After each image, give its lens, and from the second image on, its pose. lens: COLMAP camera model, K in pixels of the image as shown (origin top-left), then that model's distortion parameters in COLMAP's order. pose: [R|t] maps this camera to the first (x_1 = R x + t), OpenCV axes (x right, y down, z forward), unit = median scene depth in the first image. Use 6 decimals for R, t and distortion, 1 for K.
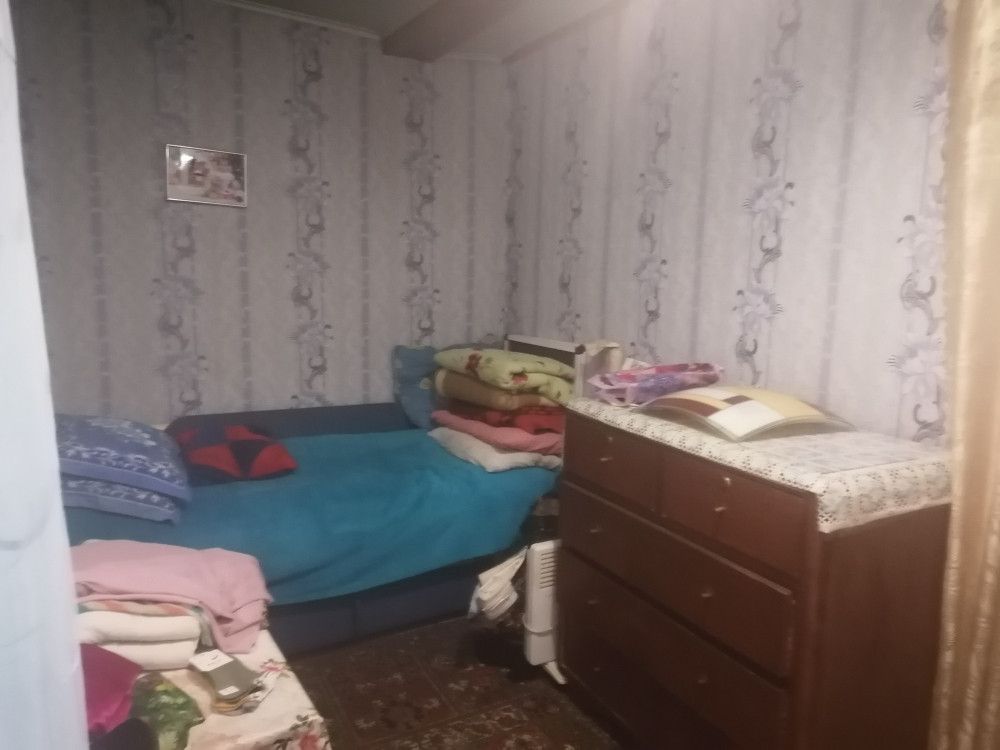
lens RADIAL K [[761.7, 0, 500.0], [0, 761.7, 375.0], [0, 0, 1]] dist [0.057878, -0.003123]
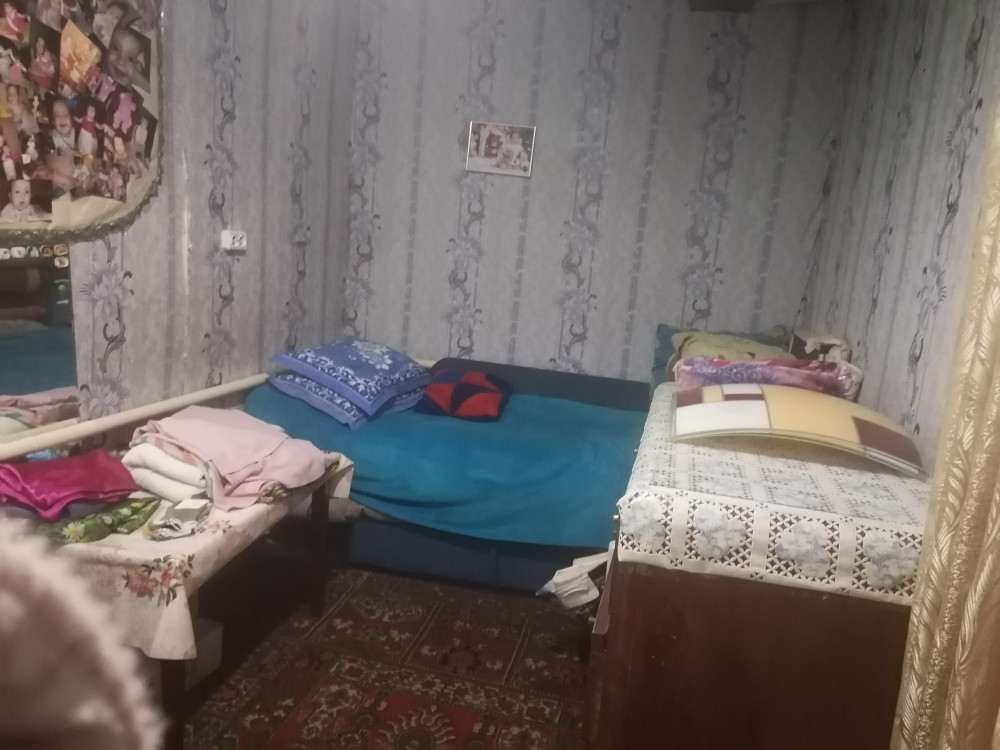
lens RADIAL K [[762.5, 0, 500.0], [0, 762.5, 375.0], [0, 0, 1]] dist [0.121059, -0.120454]
pose [[0.729866, 0.156614, -0.665408, 0.410713], [-0.162884, 0.985209, 0.053222, 0.006015], [0.663901, 0.069539, 0.744580, 0.191496]]
